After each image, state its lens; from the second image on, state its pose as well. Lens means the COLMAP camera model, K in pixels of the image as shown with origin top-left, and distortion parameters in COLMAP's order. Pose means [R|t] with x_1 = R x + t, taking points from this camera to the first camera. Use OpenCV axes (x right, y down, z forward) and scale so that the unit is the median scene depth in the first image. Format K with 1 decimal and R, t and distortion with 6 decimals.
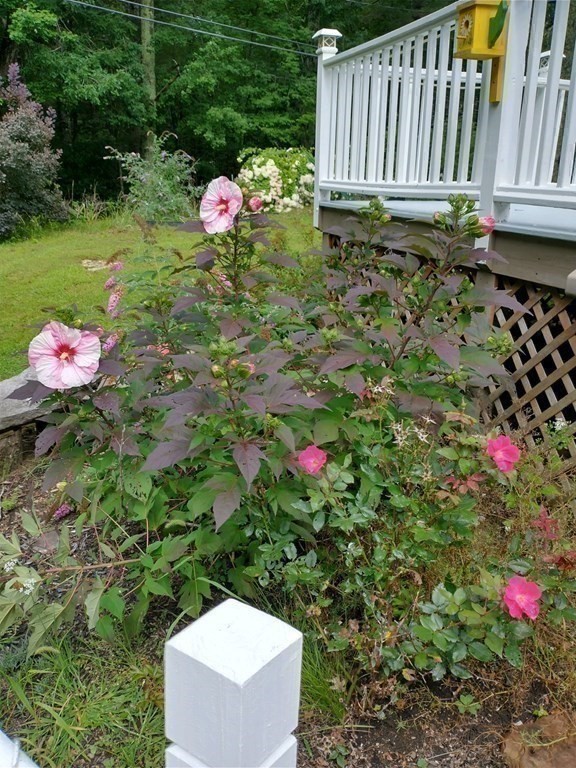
lens RADIAL K [[617.3, 0, 288.0], [0, 617.3, 384.0], [0, 0, 1]] dist [0.067153, -0.146497]
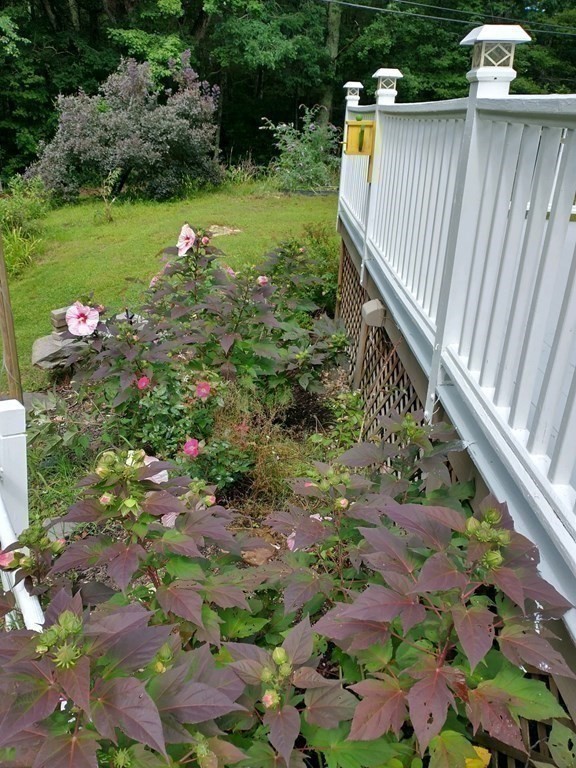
lens RADIAL K [[617.3, 0, 288.0], [0, 617.3, 384.0], [0, 0, 1]] dist [0.067153, -0.146497]
pose [[0.953633, 0.148765, -0.261634, 0.123288], [-0.126959, 0.987009, 0.098456, -0.017804], [0.272882, -0.060674, 0.960132, -0.112230]]
